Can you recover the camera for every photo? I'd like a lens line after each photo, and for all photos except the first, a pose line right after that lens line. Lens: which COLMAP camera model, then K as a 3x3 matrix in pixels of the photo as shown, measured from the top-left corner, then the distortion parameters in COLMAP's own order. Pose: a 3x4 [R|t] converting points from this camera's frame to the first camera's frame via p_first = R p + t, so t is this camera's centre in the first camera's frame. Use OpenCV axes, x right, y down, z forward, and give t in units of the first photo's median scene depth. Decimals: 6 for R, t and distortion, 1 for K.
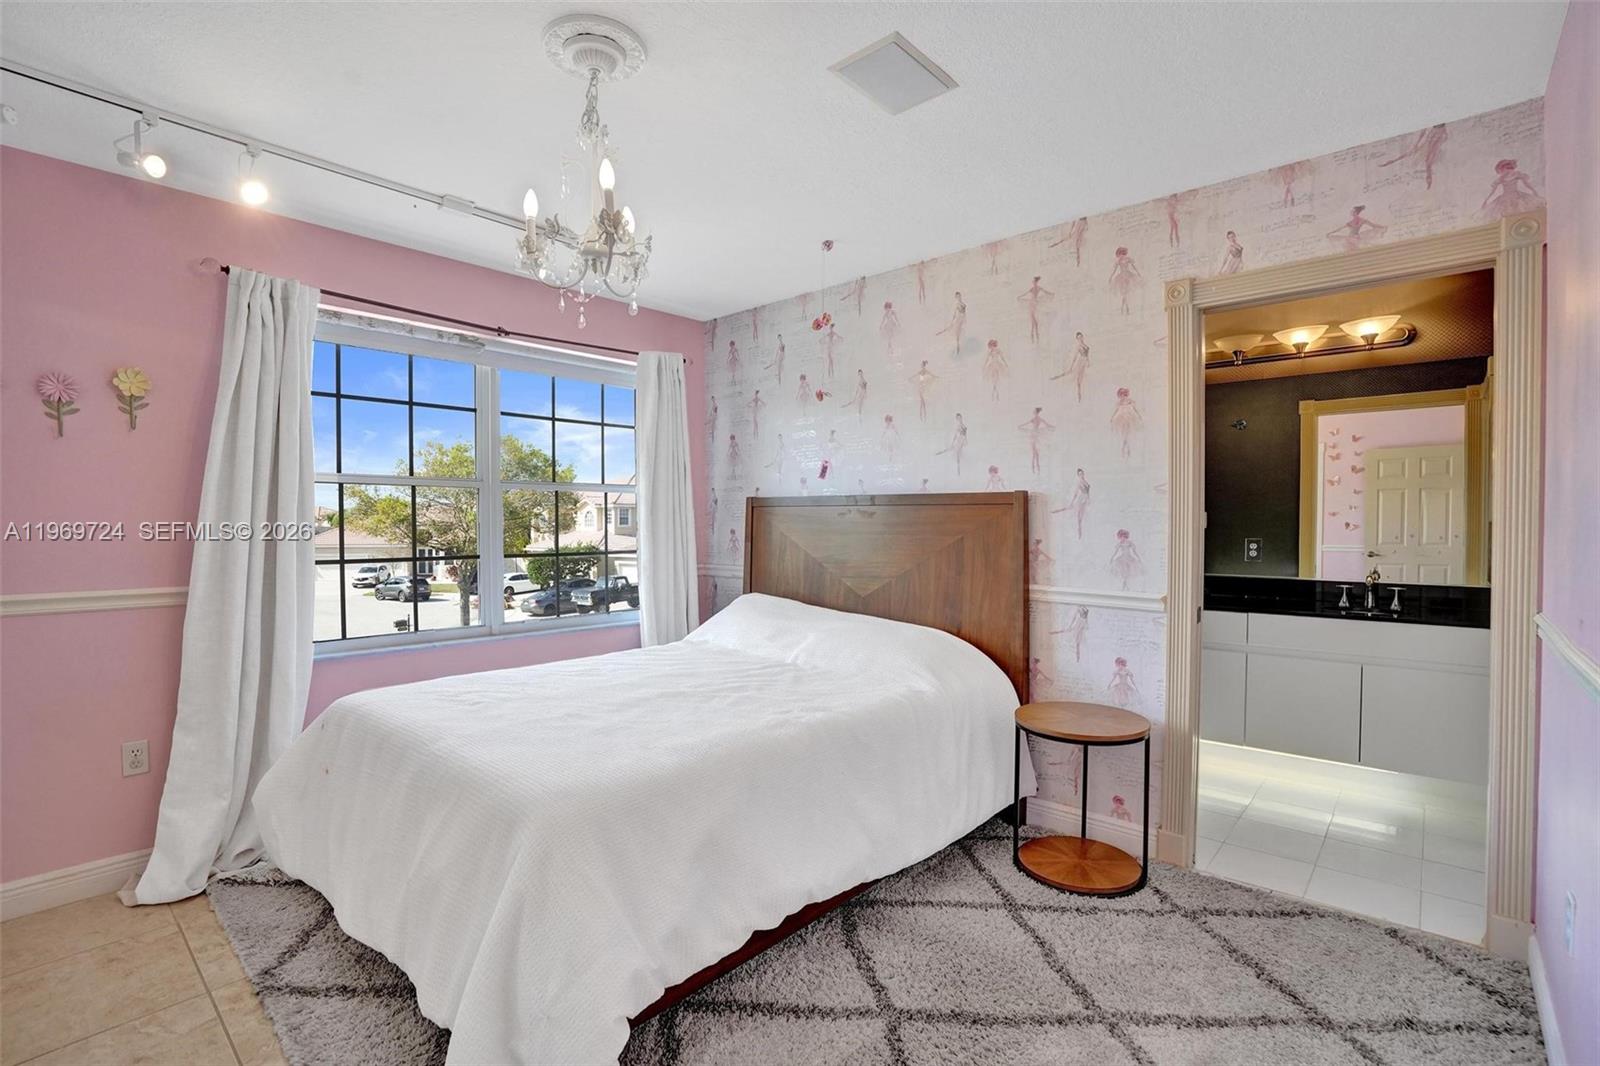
lens RADIAL K [[742.9, 0, 796.3], [0, 742.9, 539.1], [0, 0, 1]] dist [-0.060731, 0.021415]
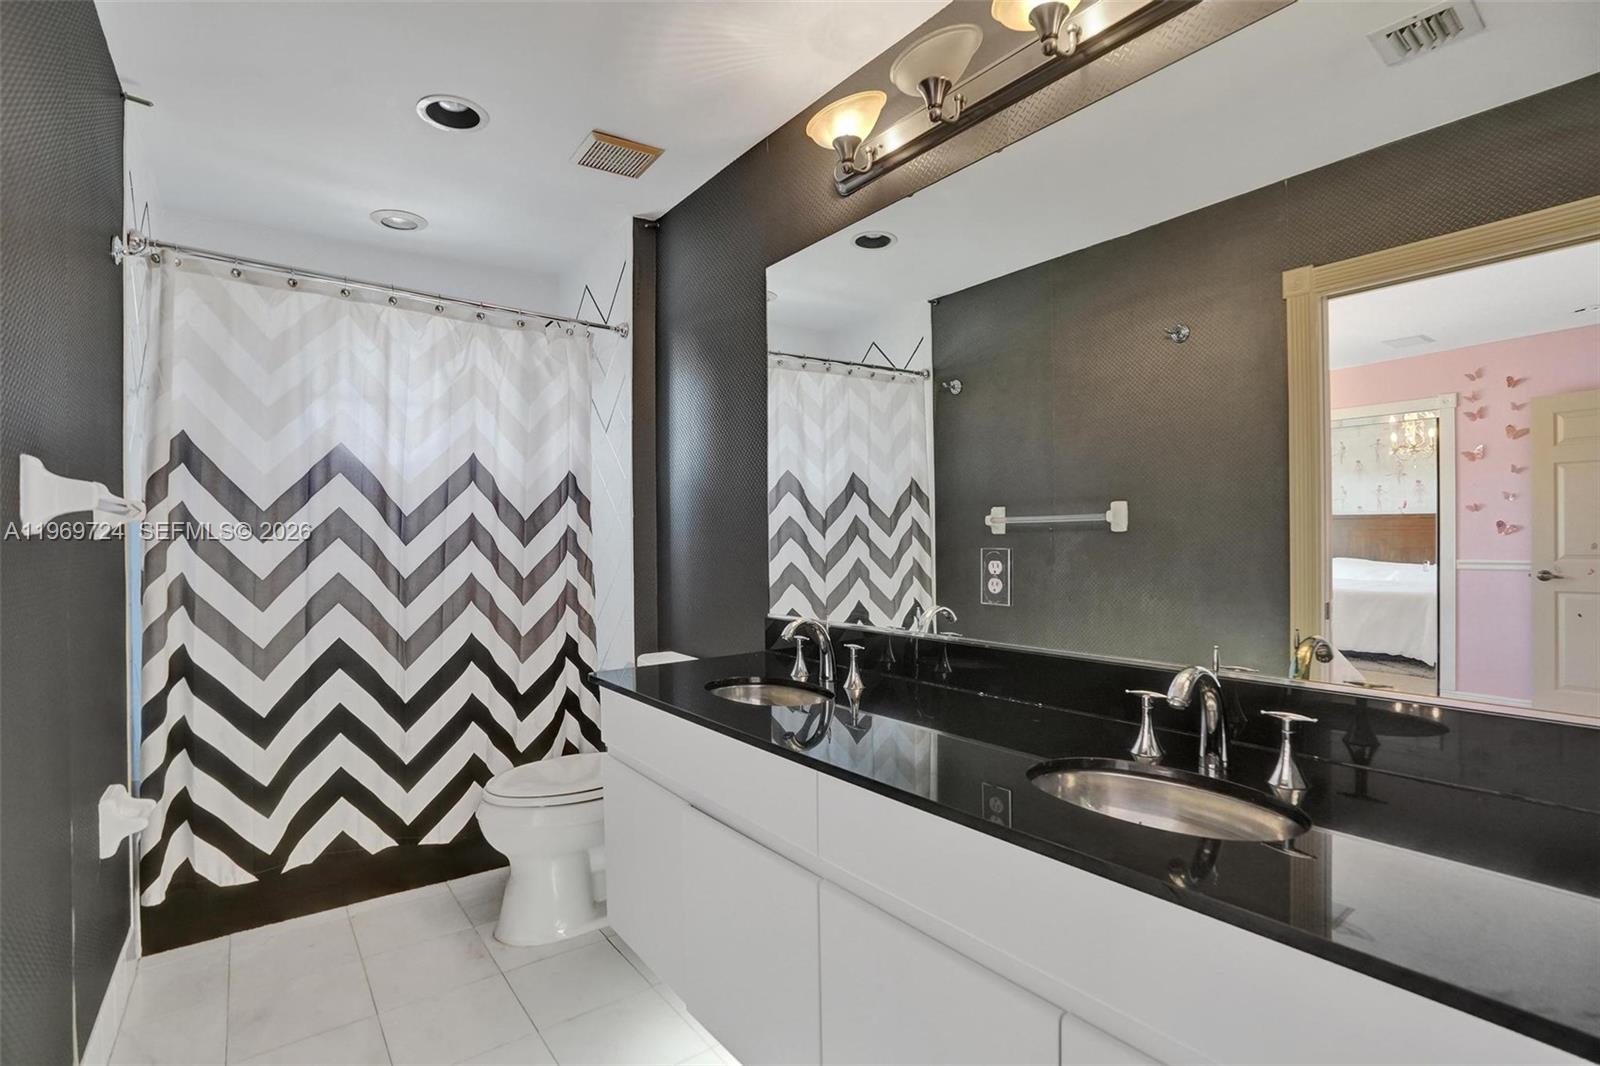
lens RADIAL K [[742.9, 0, 816.7], [0, 742.9, 541.8], [0, 0, 1]] dist [-0.060731, 0.021415]
pose [[0.980655, -0.010498, -0.195461, 0.324532], [0.006988, 0.999802, -0.018639, 0.001293], [0.195618, 0.016912, 0.980534, 0.308814]]
